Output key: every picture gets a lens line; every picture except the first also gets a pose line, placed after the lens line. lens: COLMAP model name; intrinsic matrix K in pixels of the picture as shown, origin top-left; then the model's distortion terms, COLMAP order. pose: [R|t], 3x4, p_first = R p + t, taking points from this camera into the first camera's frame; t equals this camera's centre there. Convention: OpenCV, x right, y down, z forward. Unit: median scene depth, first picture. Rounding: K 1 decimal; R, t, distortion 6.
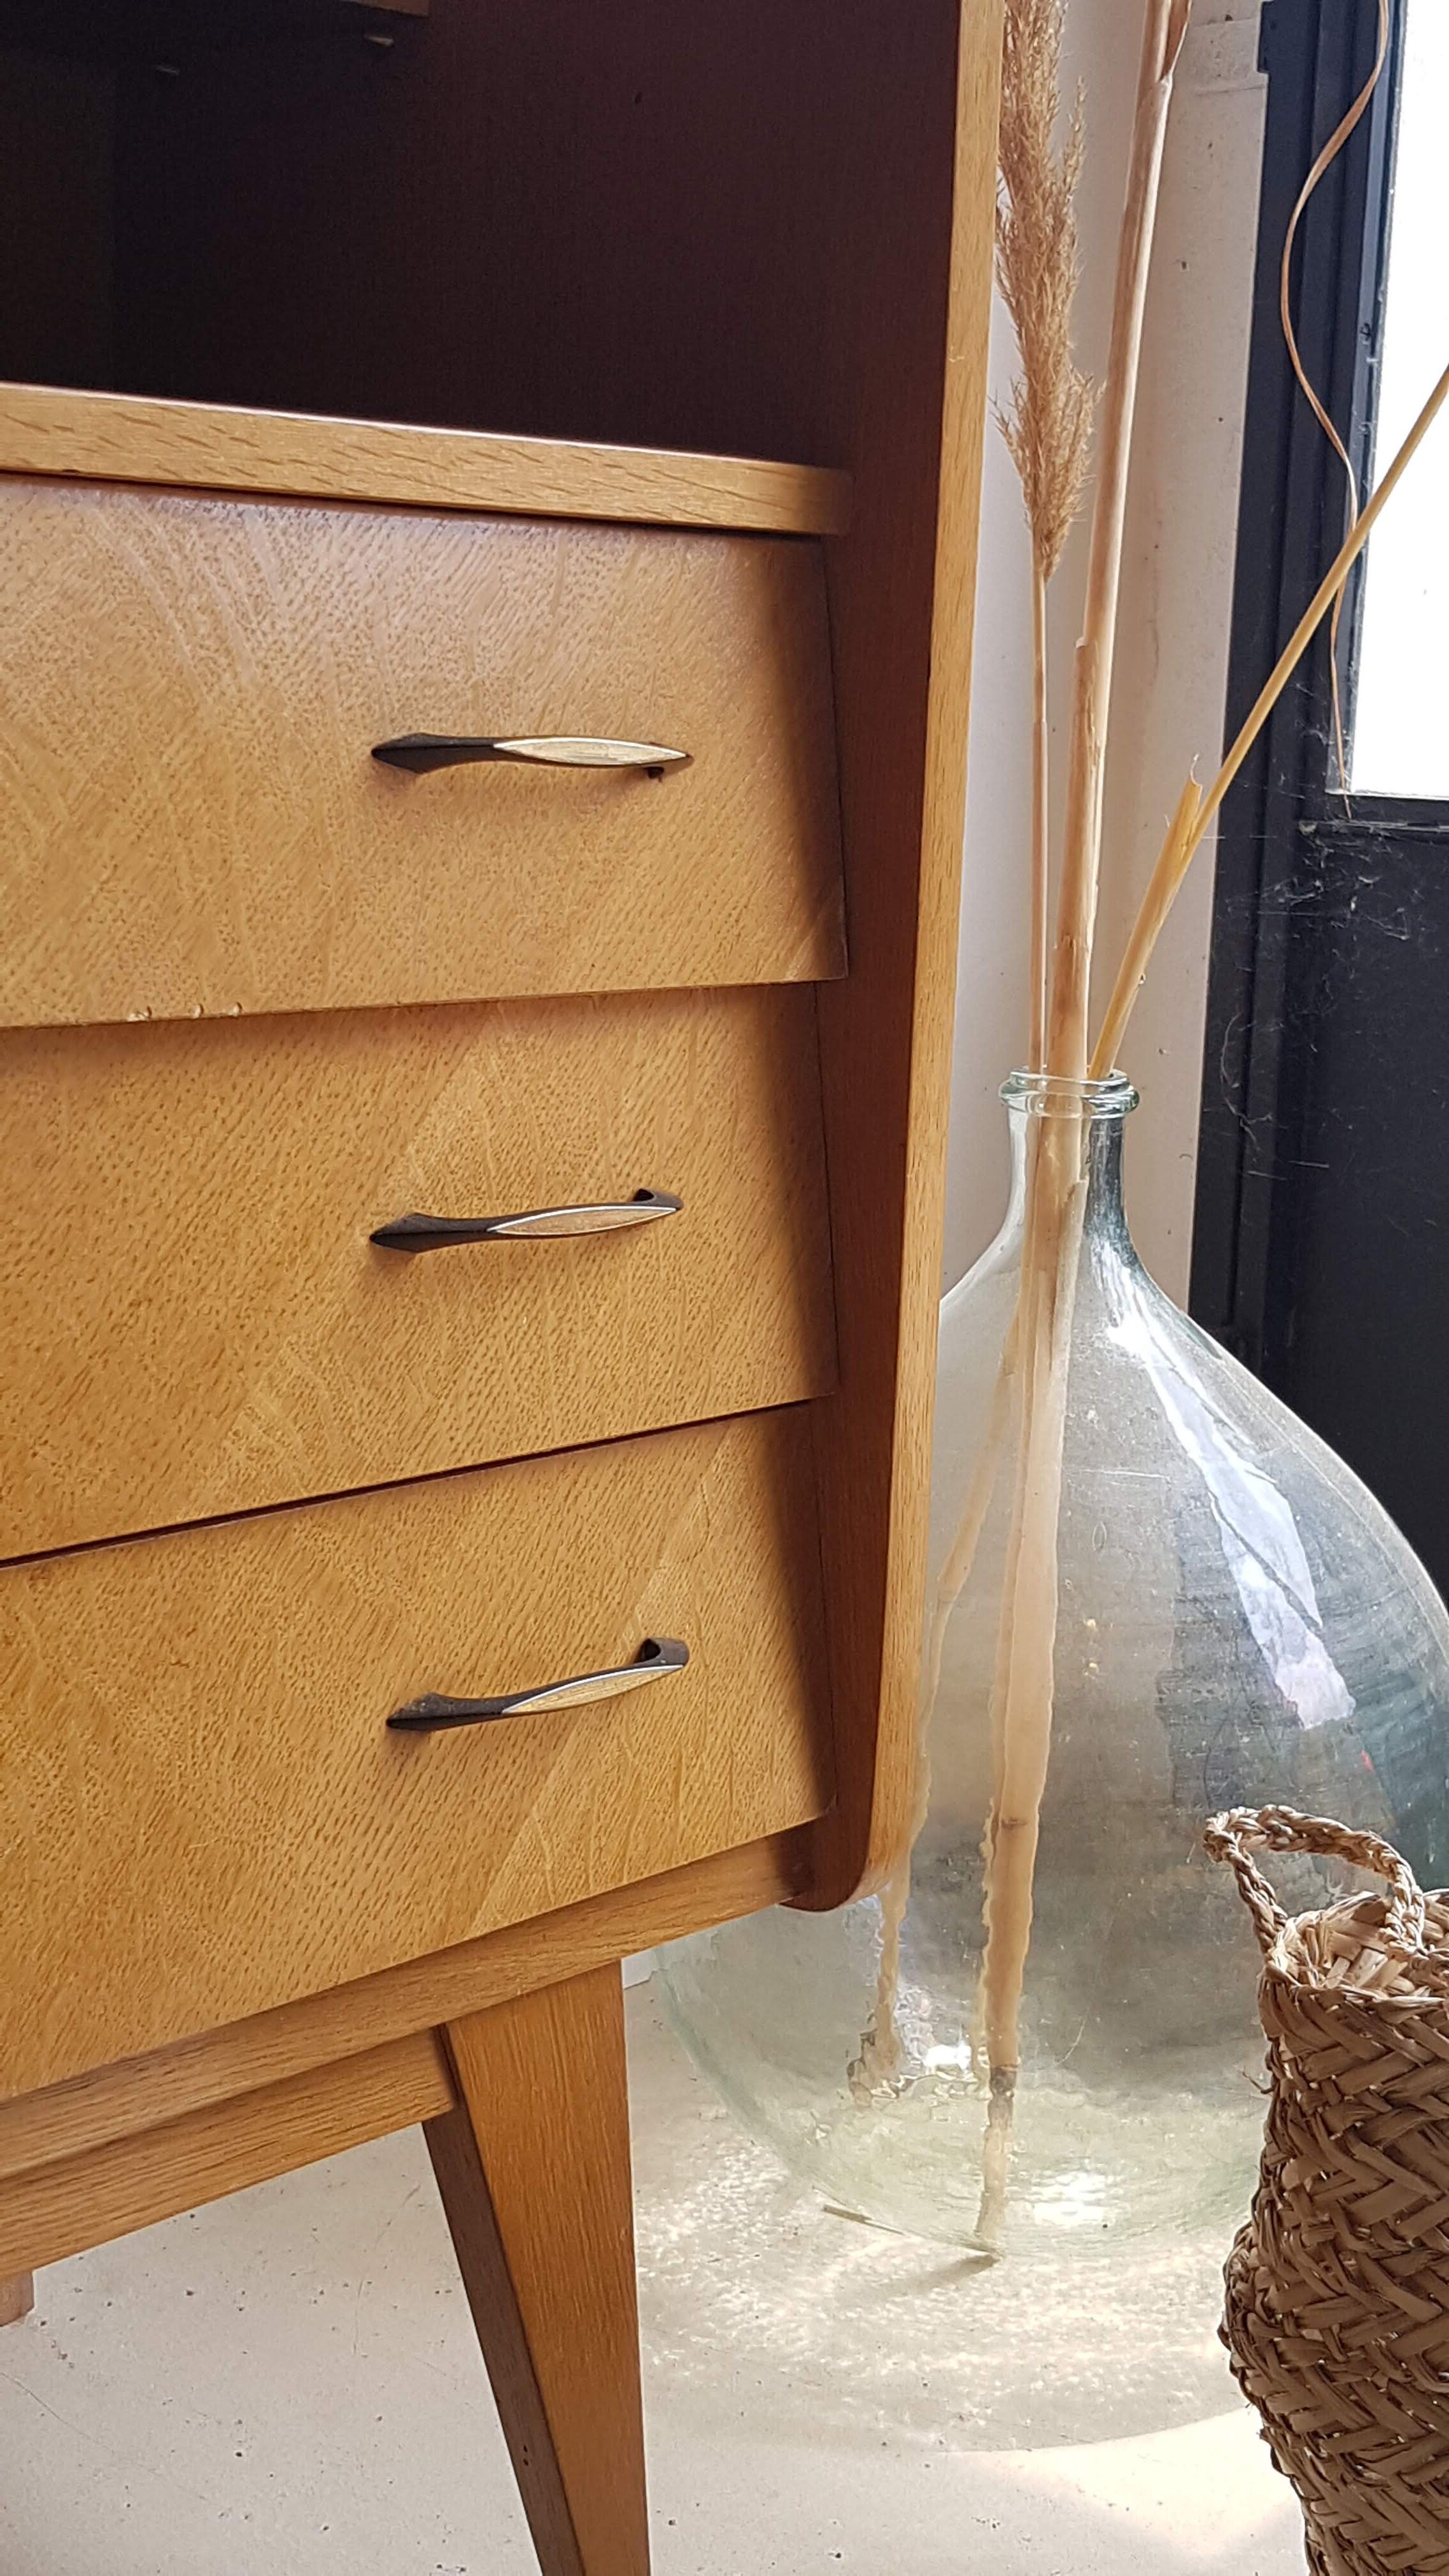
lens RADIAL K [[3448.0, 0, 779.7], [0, 3448.0, 1277.1], [0, 0, 1]] dist [0.113747, -0.031160]
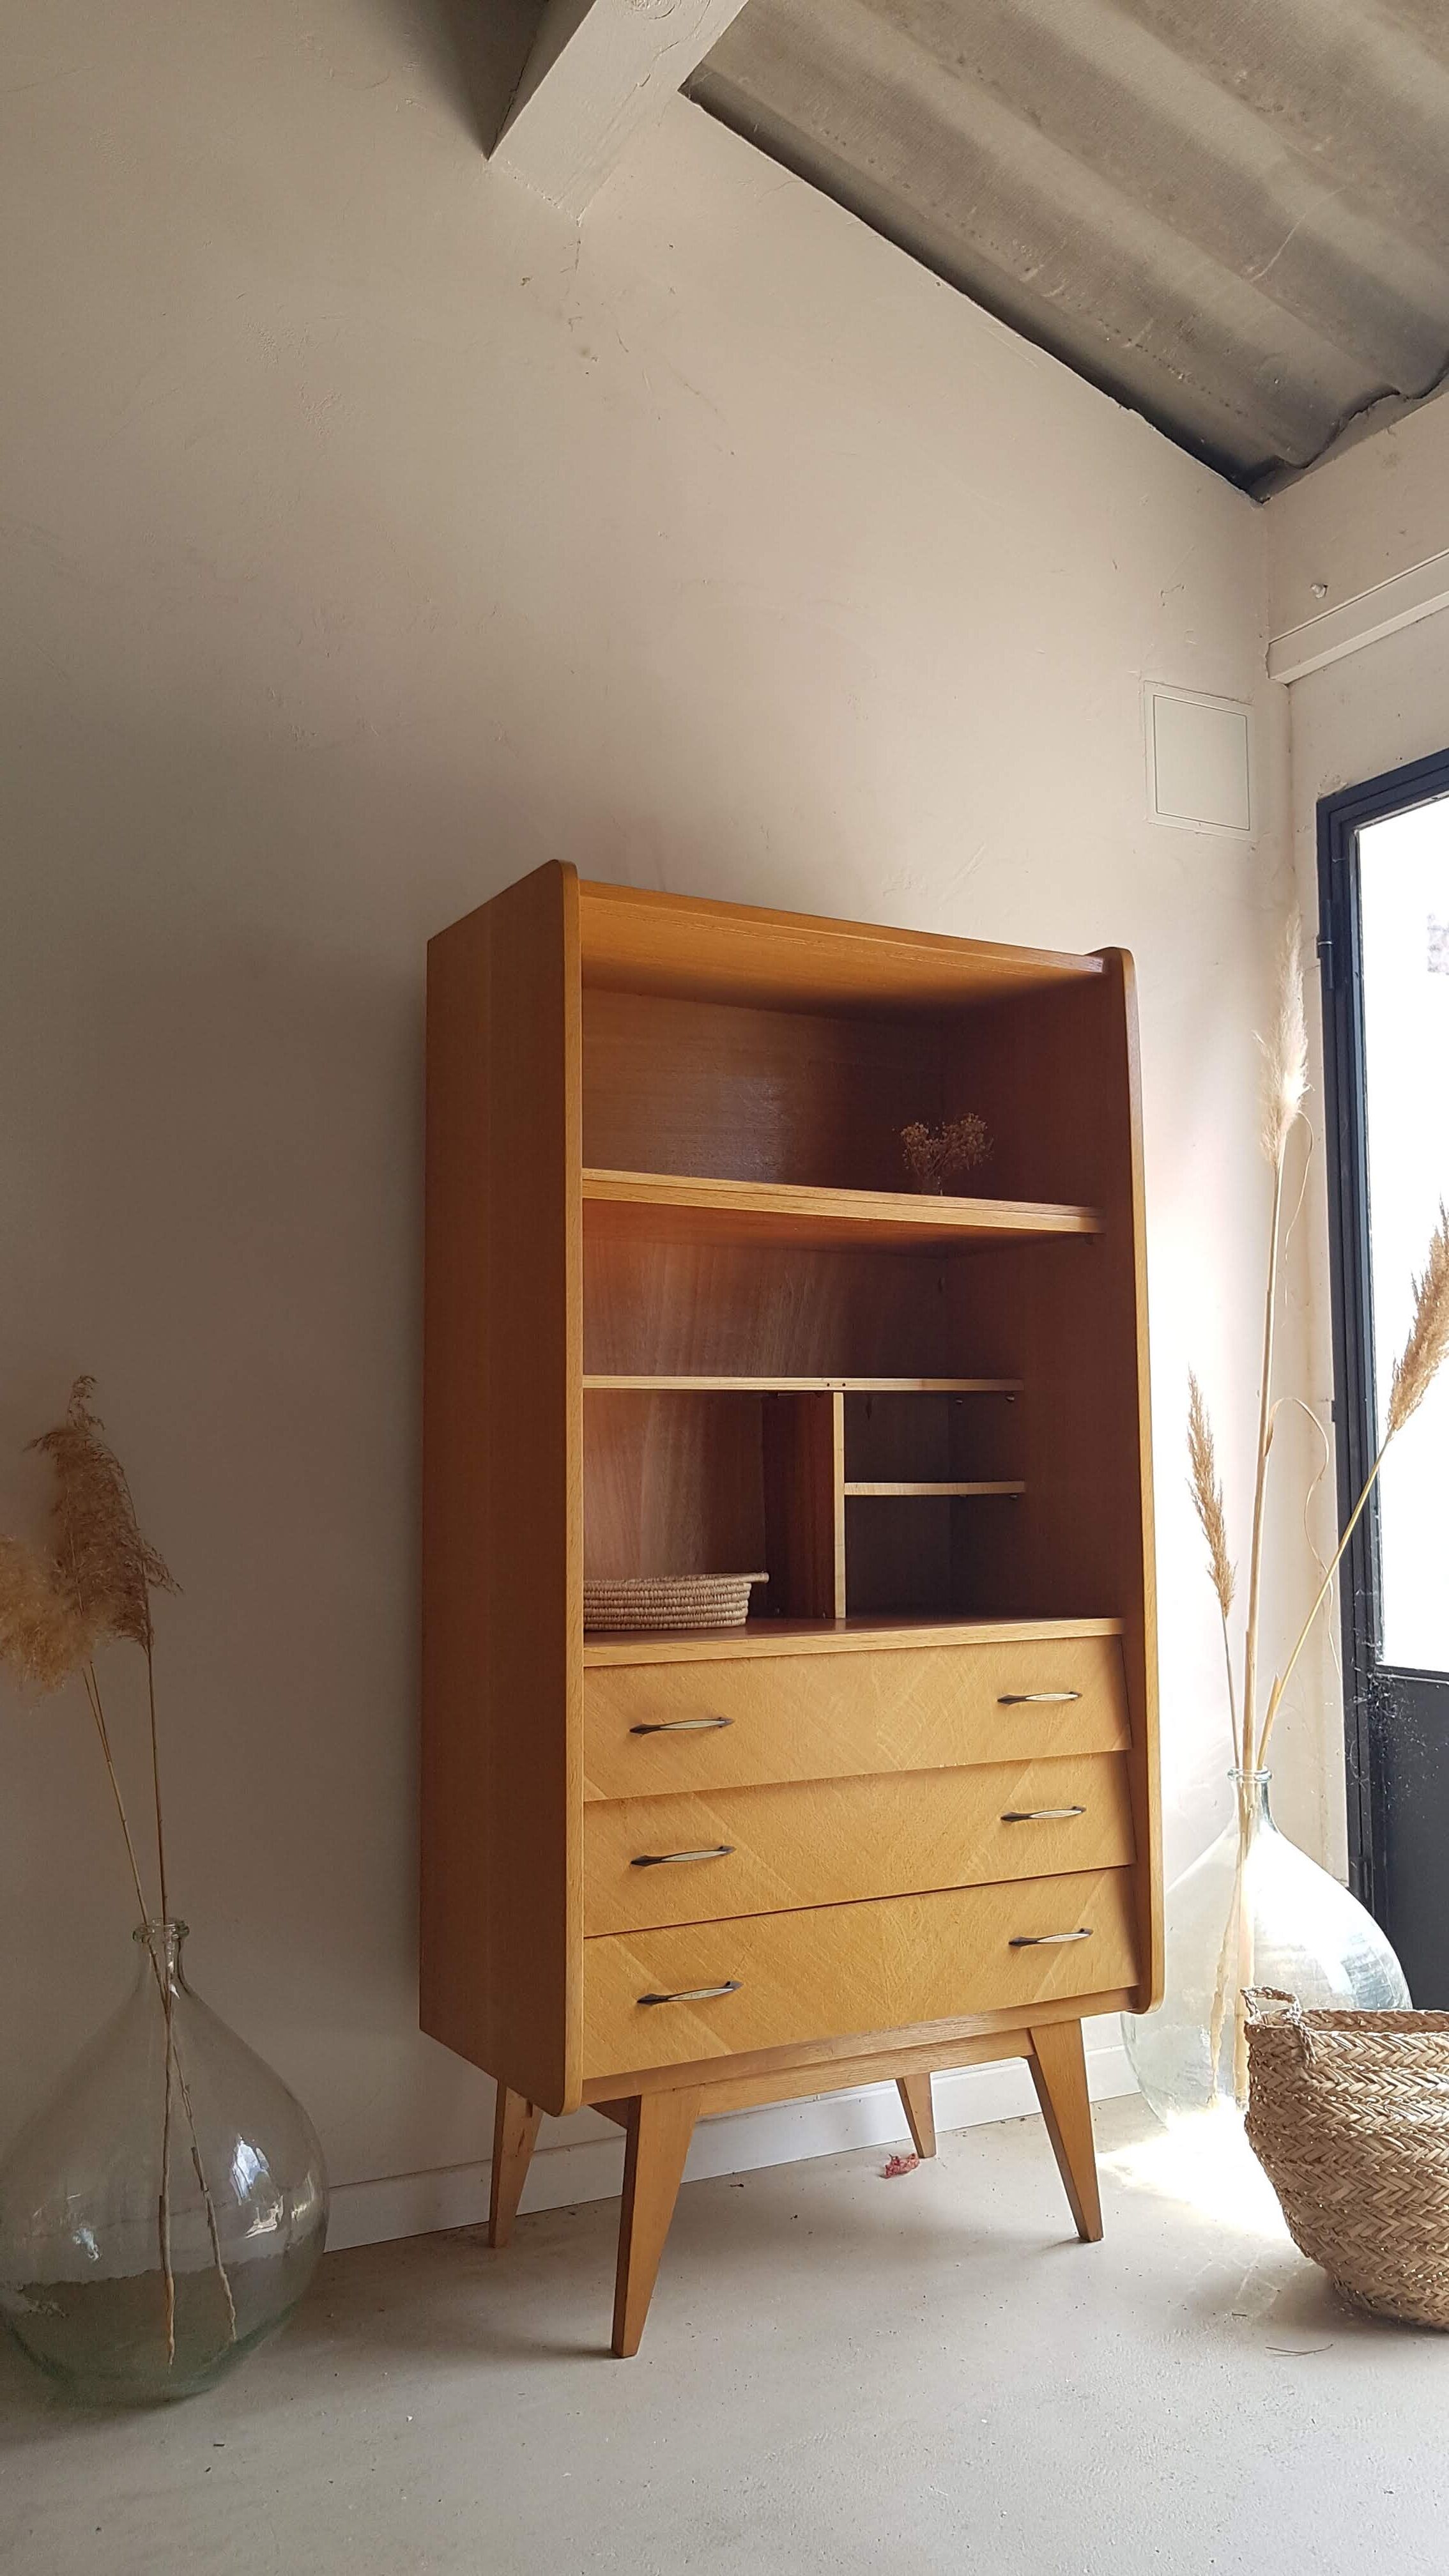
lens RADIAL K [[2097.3, 0, 779.0], [0, 2097.3, 1296.4], [0, 0, 1]] dist [0.028683, 0.000544]
pose [[0.950552, -0.071050, -0.302329, 0.408951], [-0.009400, 0.966451, -0.256679, 0.030947], [0.310423, 0.246829, 0.917994, -1.457567]]
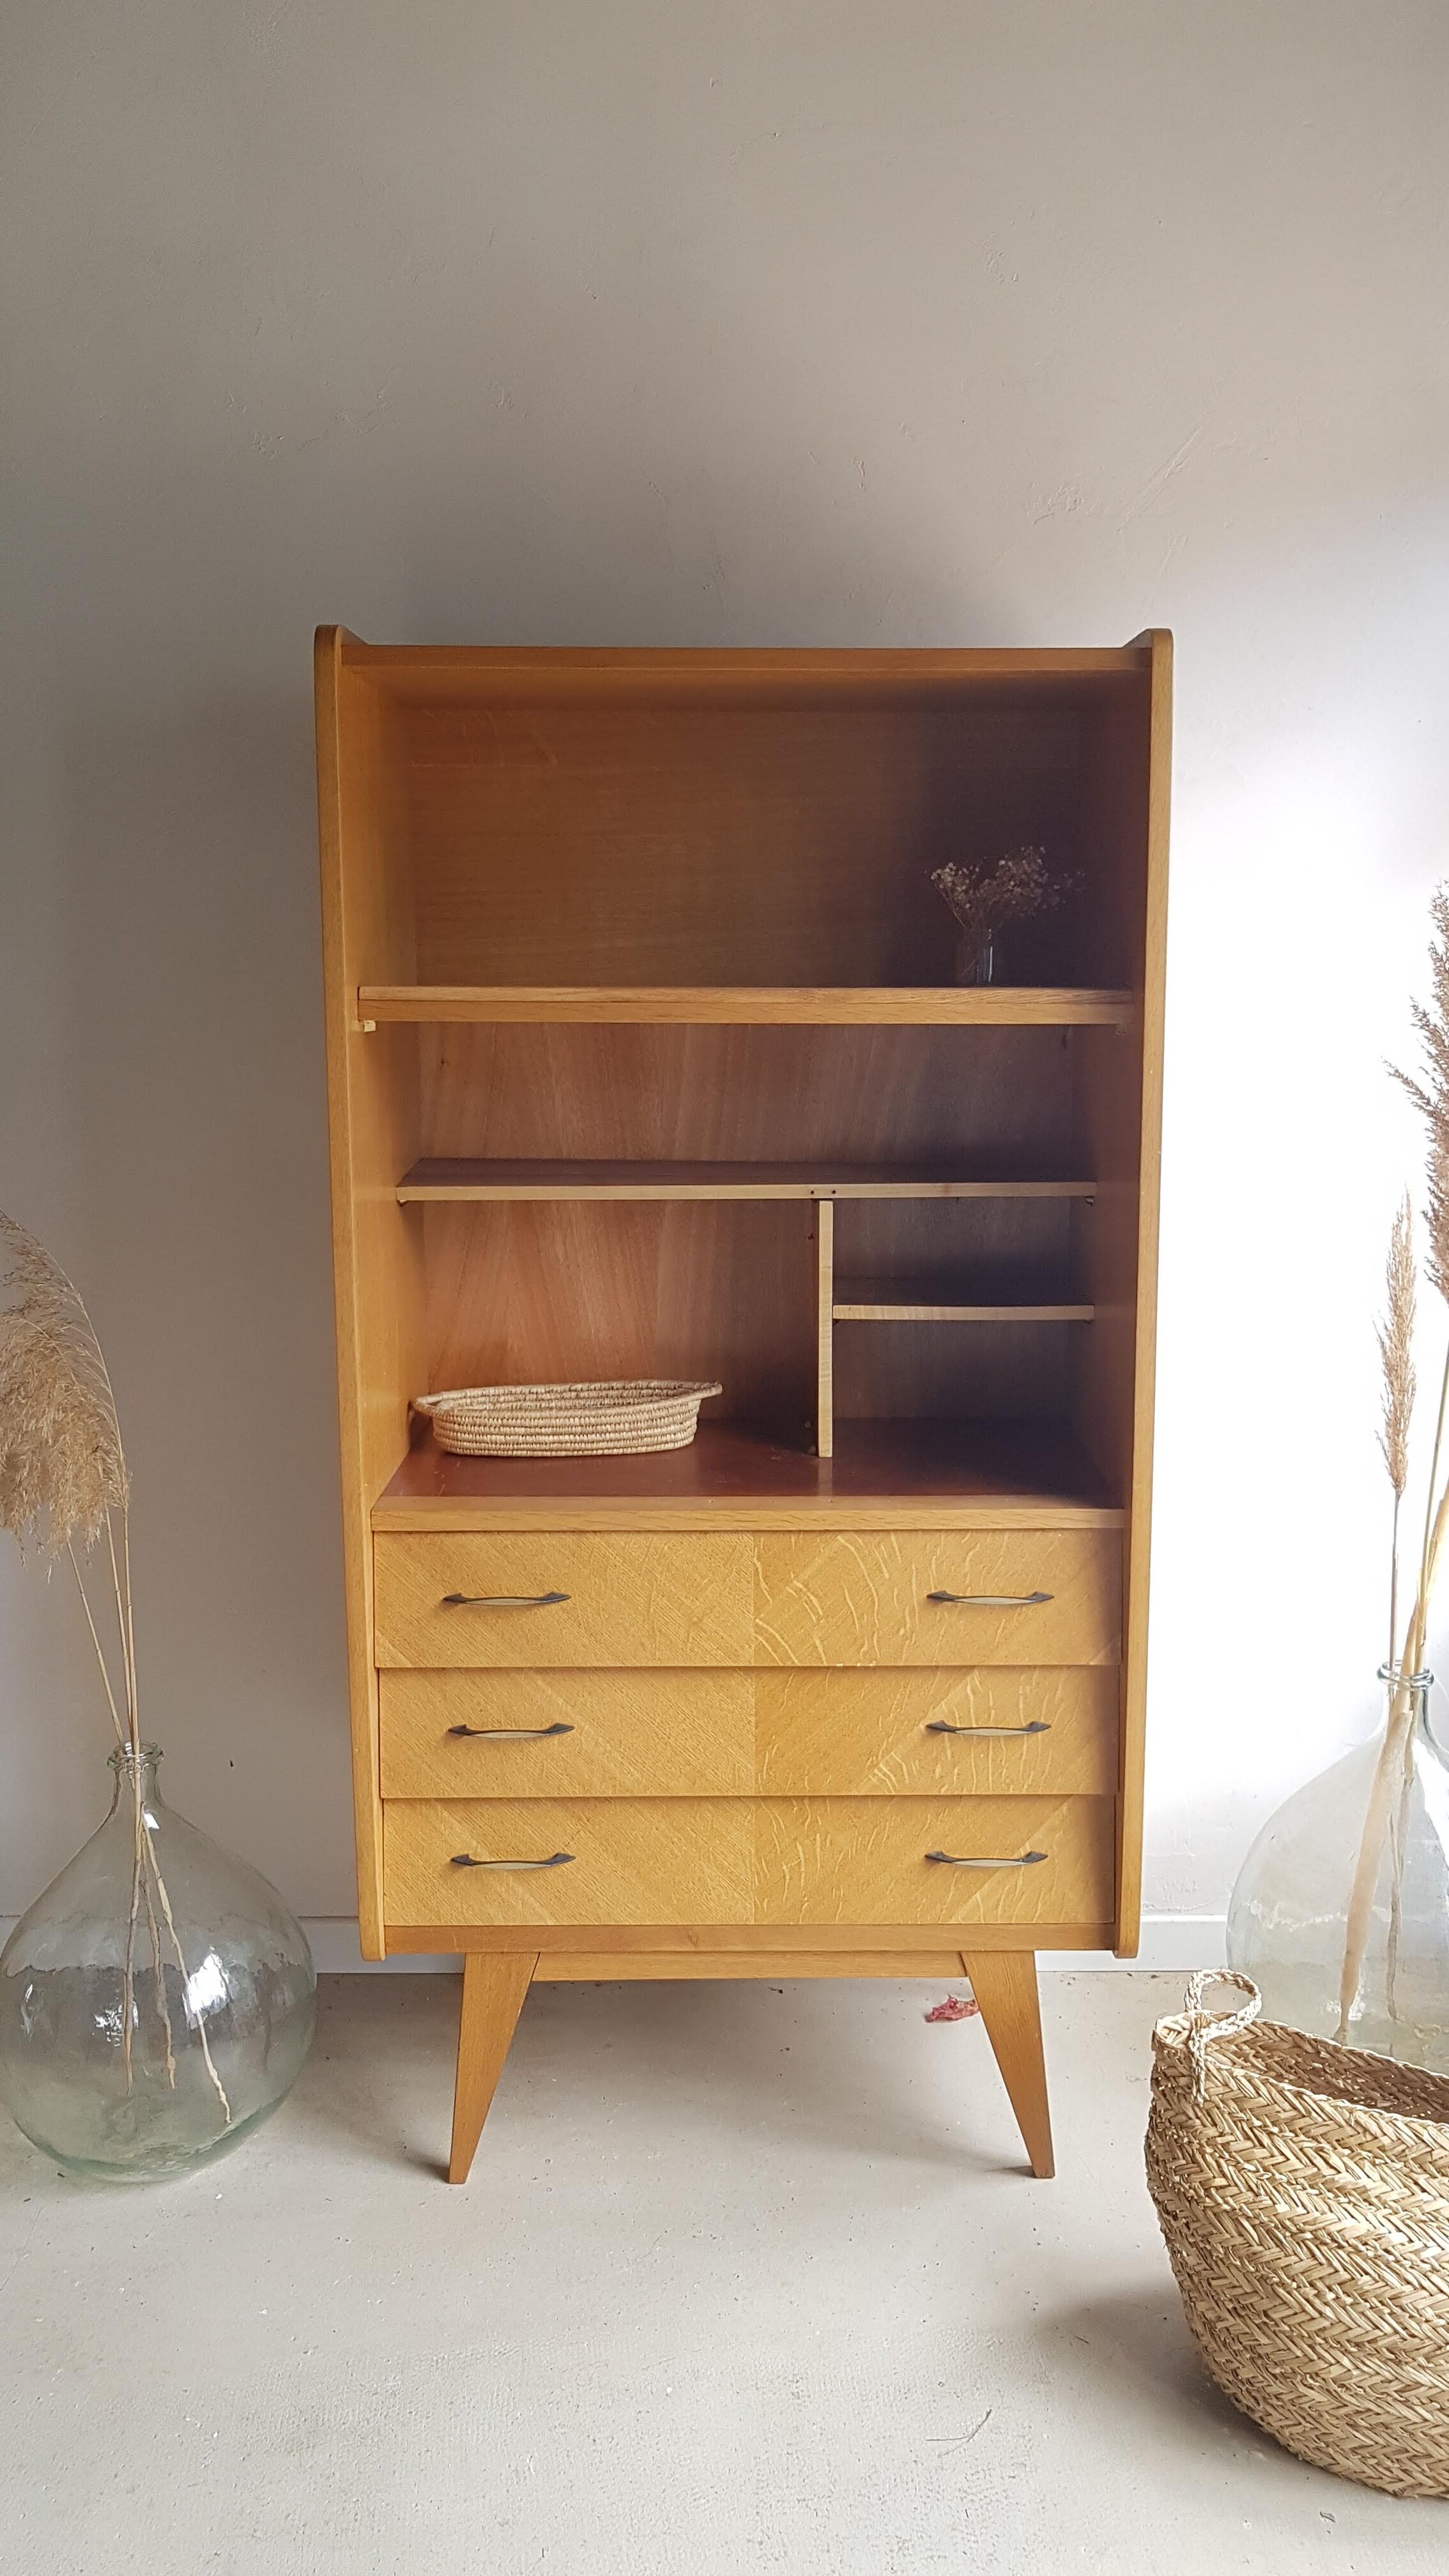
lens RADIAL K [[2061.4, 0, 768.2], [0, 2061.4, 1243.4], [0, 0, 1]] dist [-0.002227, 0.009905]
pose [[0.683319, 0.077328, -0.726013, 1.192633], [-0.102353, 0.994702, 0.009613, -0.477535], [0.722910, 0.067741, 0.687614, -0.571070]]
